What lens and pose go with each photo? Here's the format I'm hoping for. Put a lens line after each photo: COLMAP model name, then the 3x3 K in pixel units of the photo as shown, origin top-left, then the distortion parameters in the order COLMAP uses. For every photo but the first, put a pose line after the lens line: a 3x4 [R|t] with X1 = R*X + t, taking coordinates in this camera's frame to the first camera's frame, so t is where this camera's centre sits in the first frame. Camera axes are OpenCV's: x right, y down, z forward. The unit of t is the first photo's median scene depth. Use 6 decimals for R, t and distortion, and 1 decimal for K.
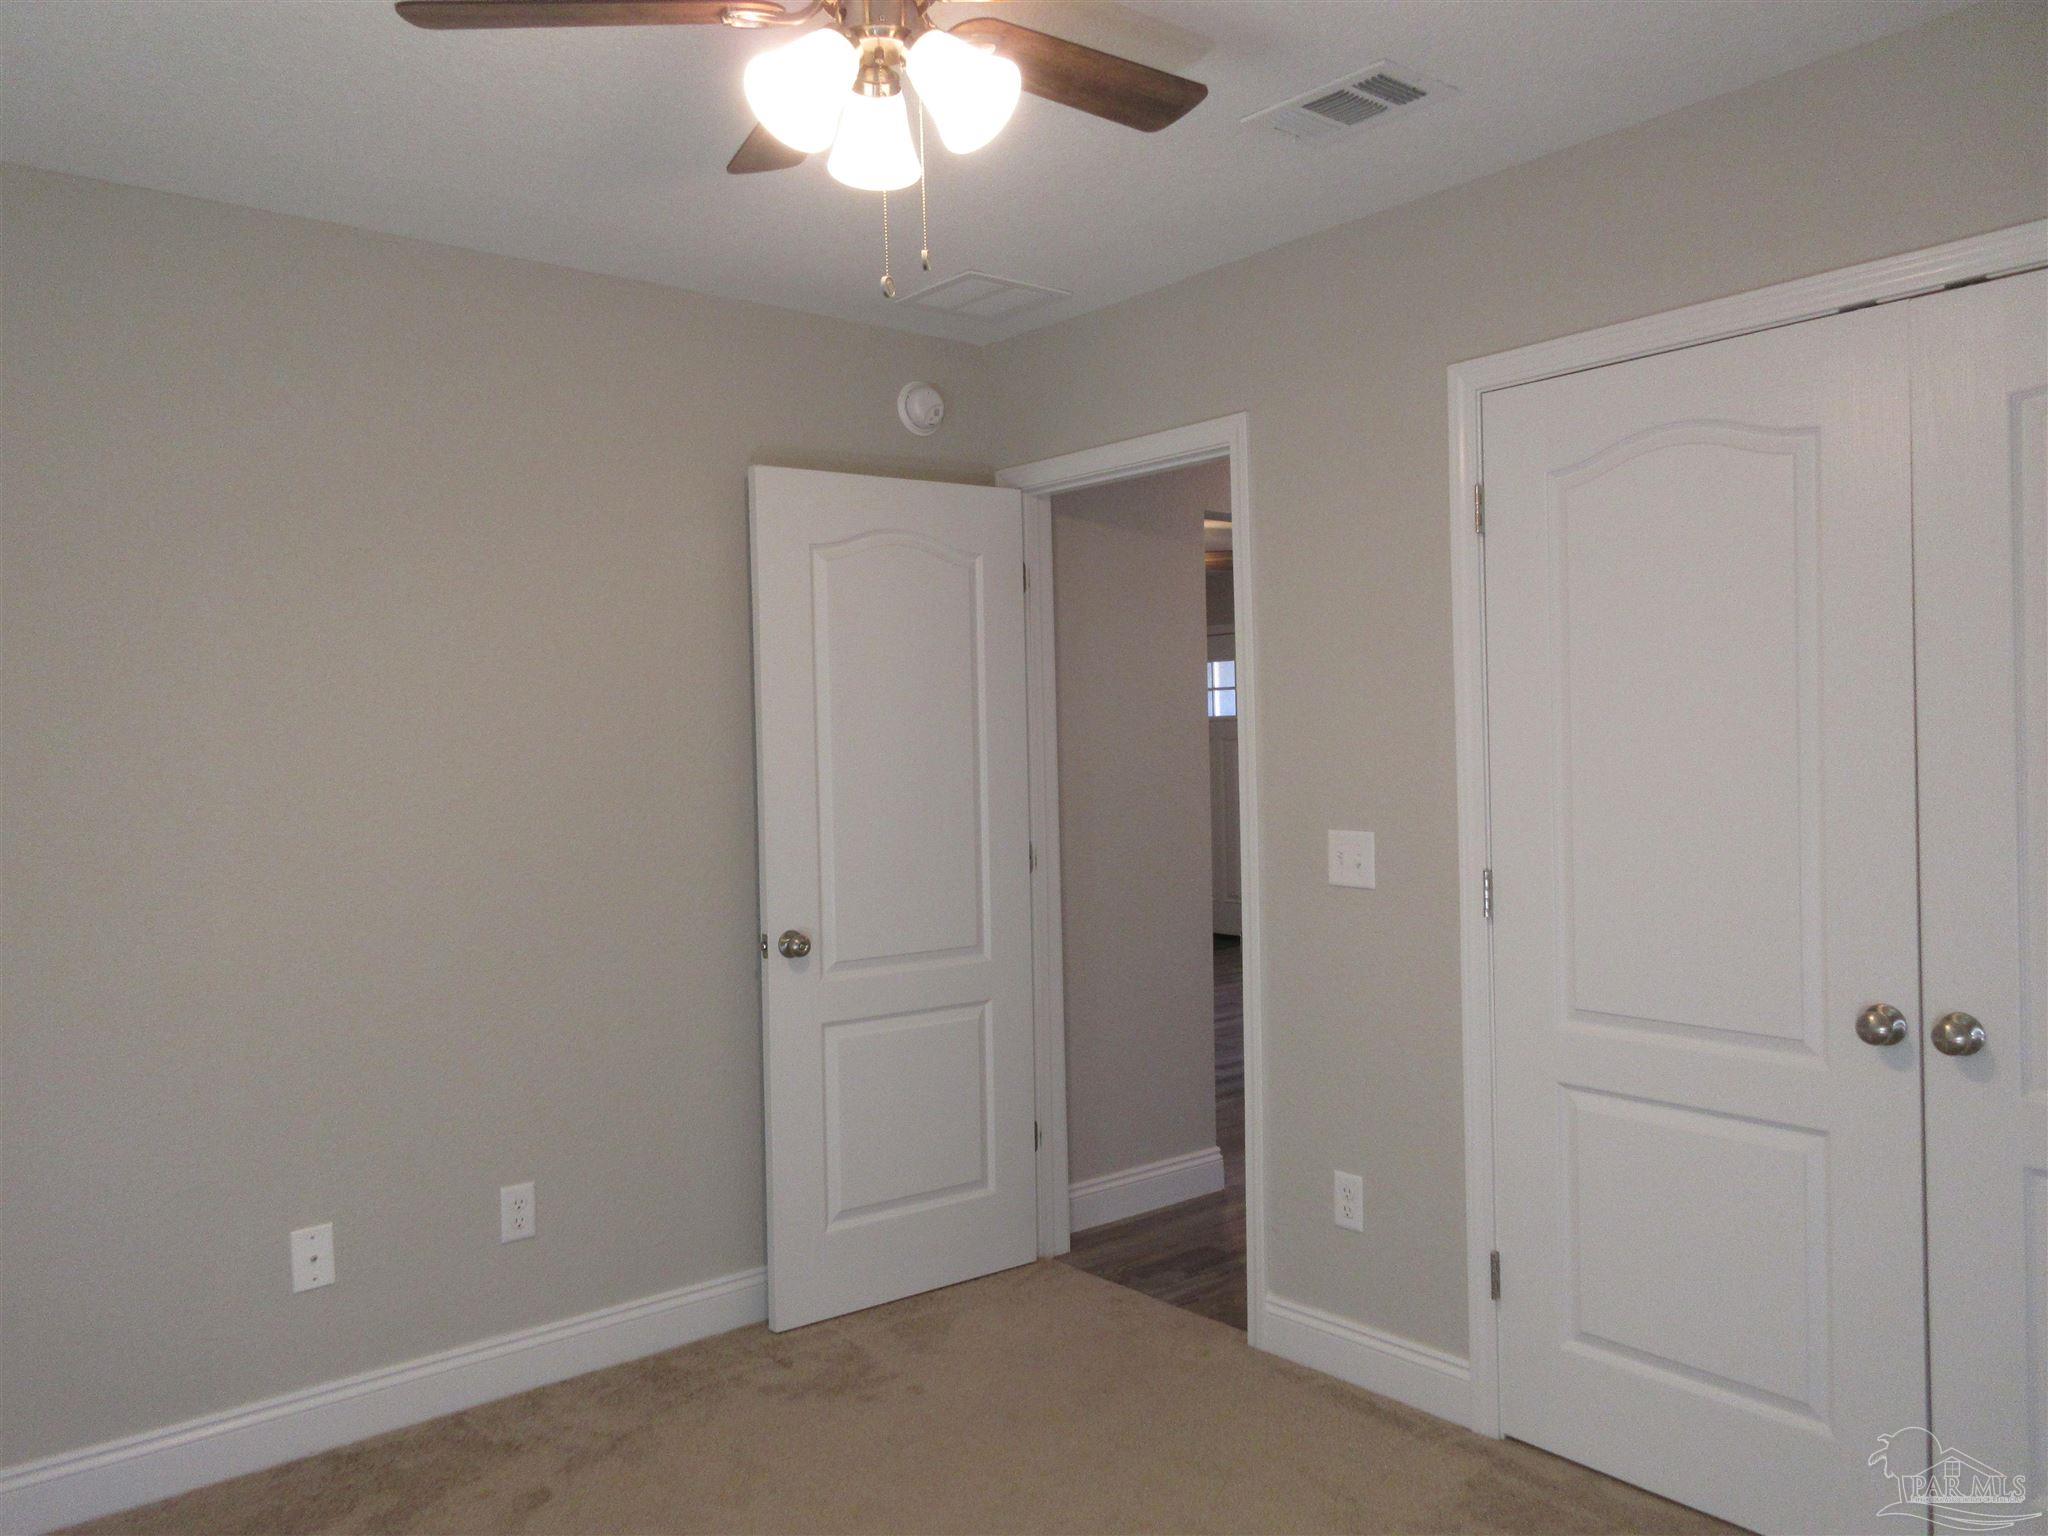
lens RADIAL K [[1610.2, 0, 1024.0], [0, 1610.2, 768.0], [0, 0, 1]] dist [0.080738, -0.001876]
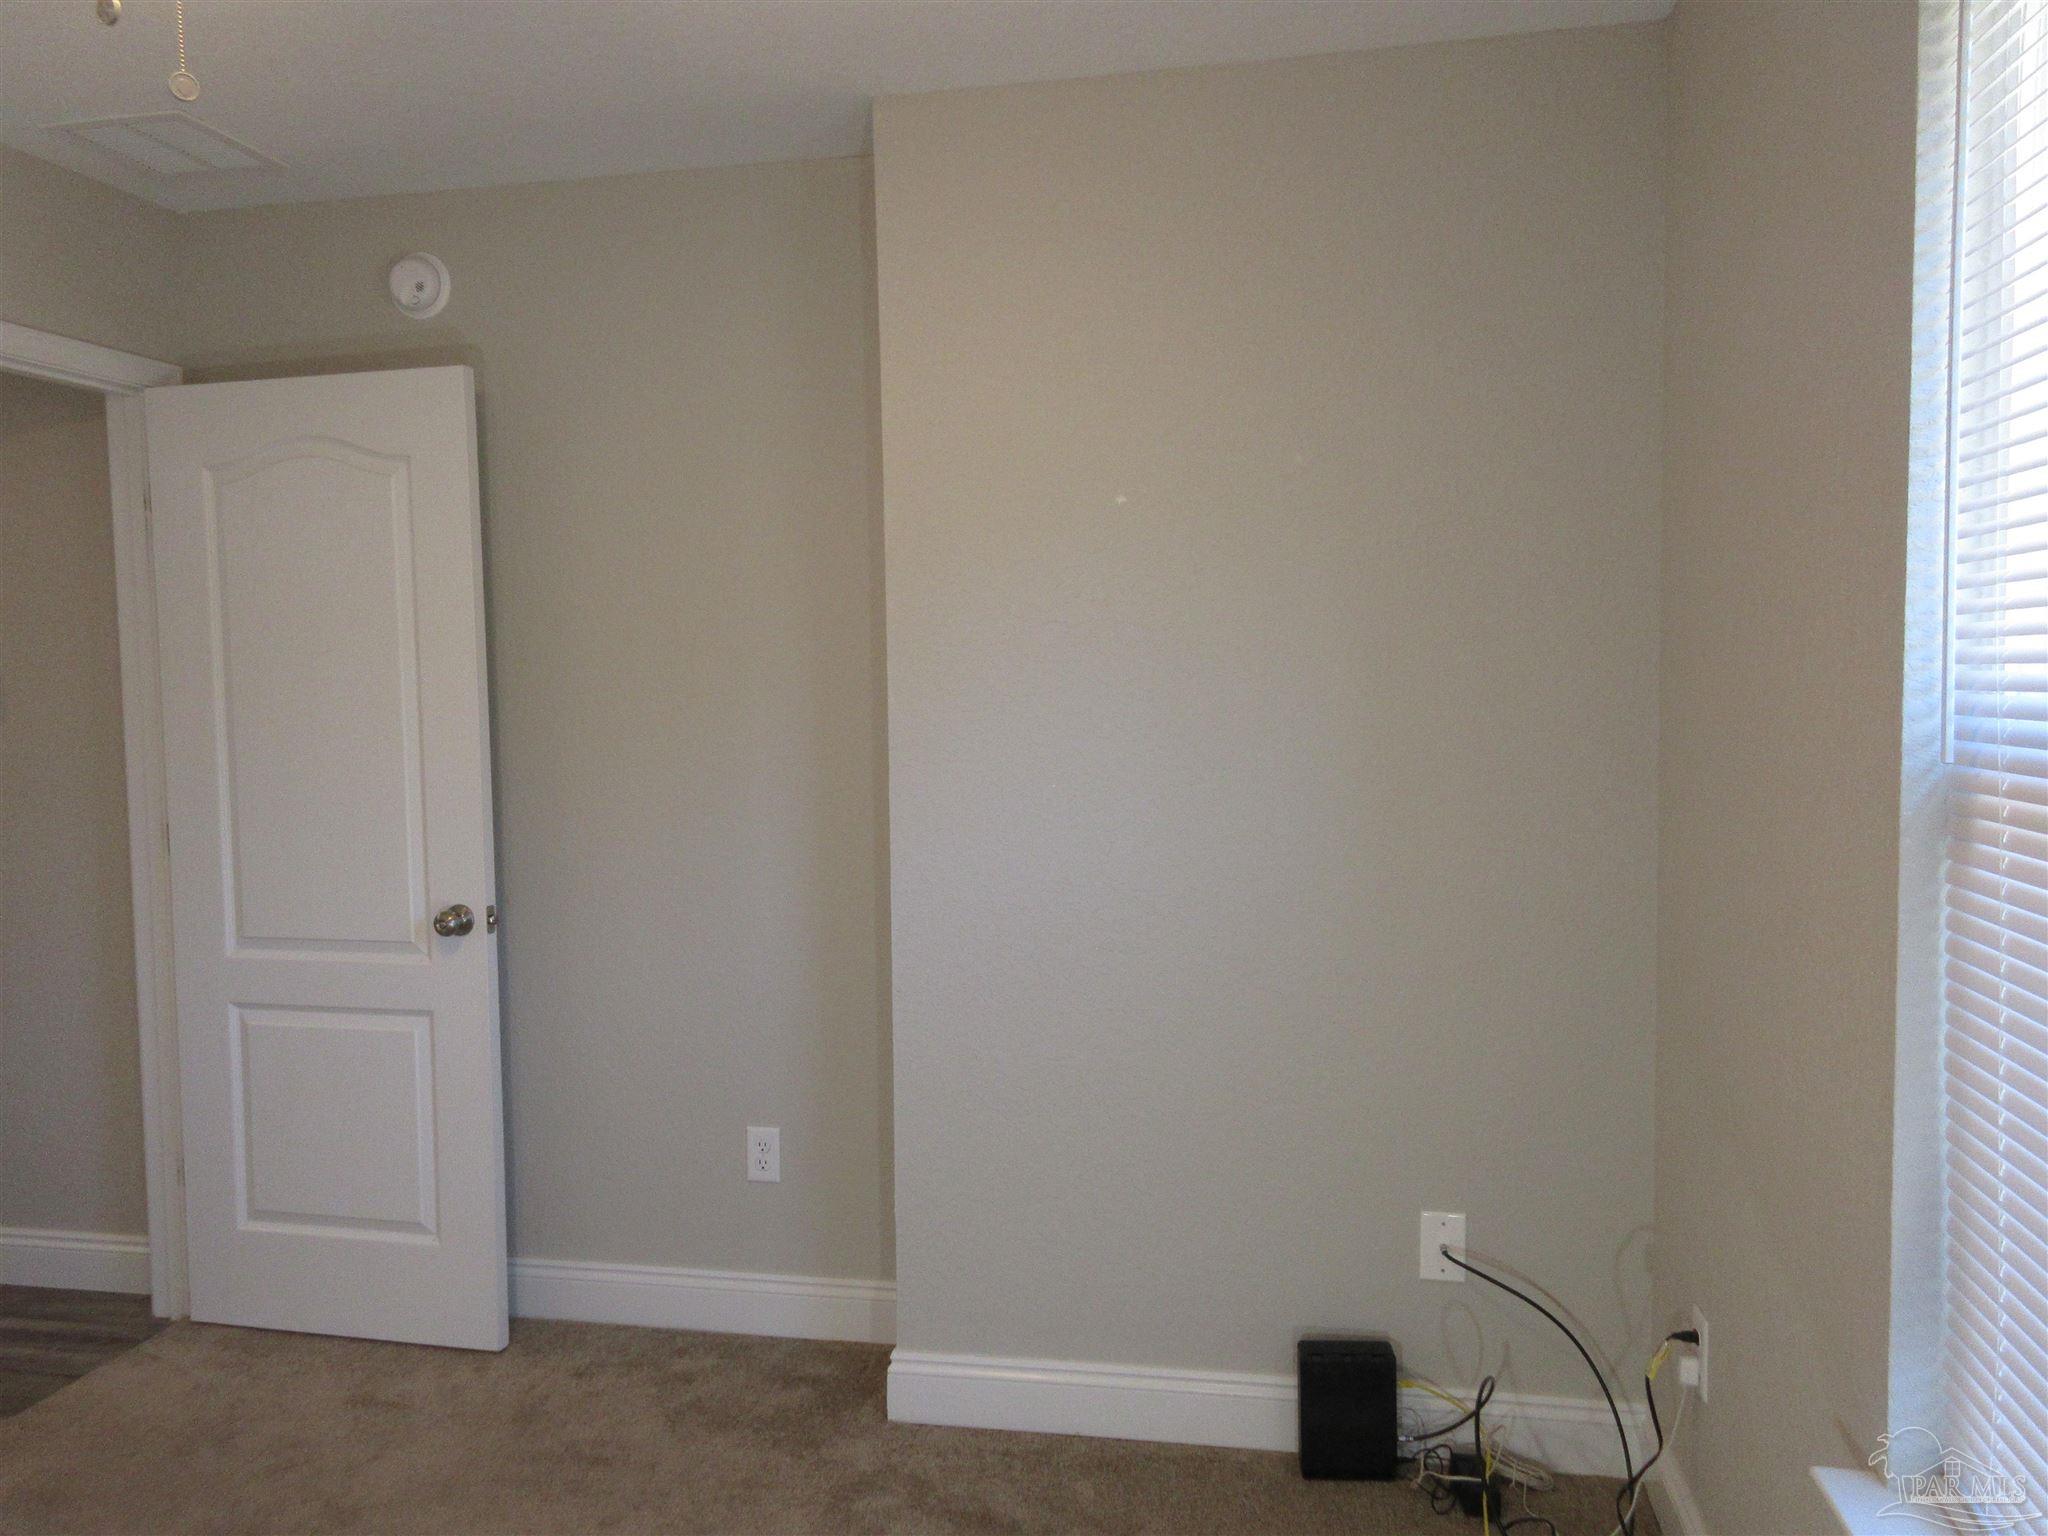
lens RADIAL K [[1575.7, 0, 1024.0], [0, 1575.7, 768.0], [0, 0, 1]] dist [0.030864, -0.006015]
pose [[-0.631231, -0.019480, 0.775350, -0.242160], [0.056518, 0.995871, 0.071033, -0.004116], [-0.773533, 0.088660, -0.627524, 0.329682]]
